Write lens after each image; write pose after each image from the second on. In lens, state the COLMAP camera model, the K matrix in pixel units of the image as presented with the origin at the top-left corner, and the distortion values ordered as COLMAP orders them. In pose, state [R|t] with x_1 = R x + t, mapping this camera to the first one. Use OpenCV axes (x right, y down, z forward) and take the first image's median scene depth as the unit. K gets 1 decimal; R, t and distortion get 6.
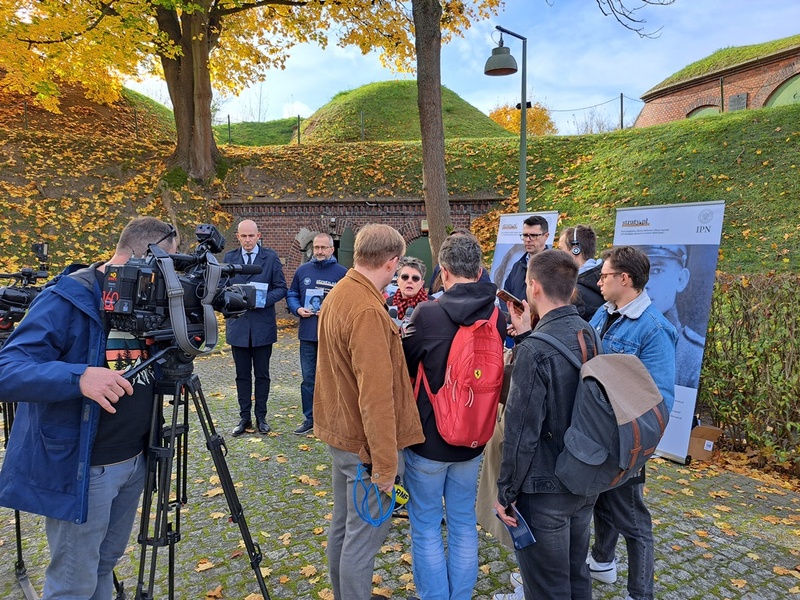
lens RADIAL K [[579.5, 0, 400.0], [0, 579.5, 300.0], [0, 0, 1]] dist [0.079486, -0.079518]
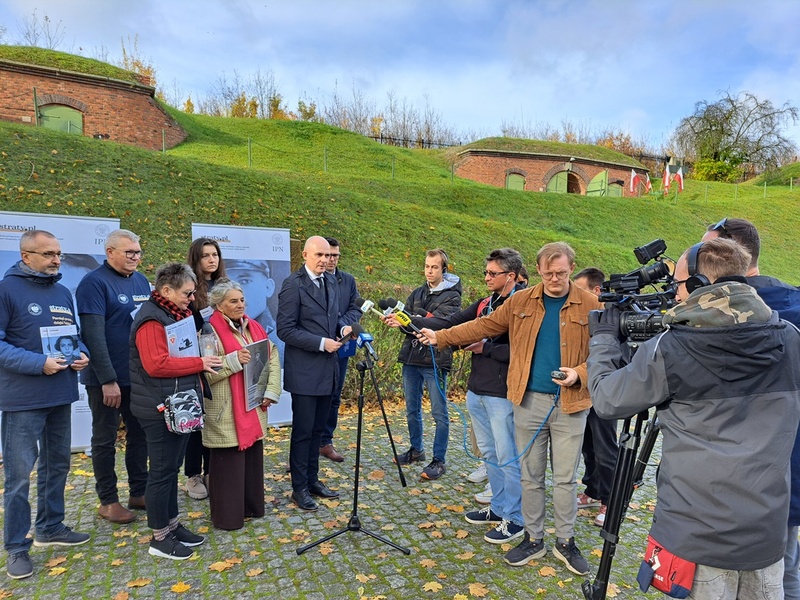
lens RADIAL K [[579.5, 0, 400.0], [0, 579.5, 300.0], [0, 0, 1]] dist [0.079486, -0.079518]
pose [[0.094996, -0.049209, 0.994261, -0.265249], [0.074083, 0.996357, 0.042235, -0.016847], [-0.992717, 0.069645, 0.098296, 0.220096]]
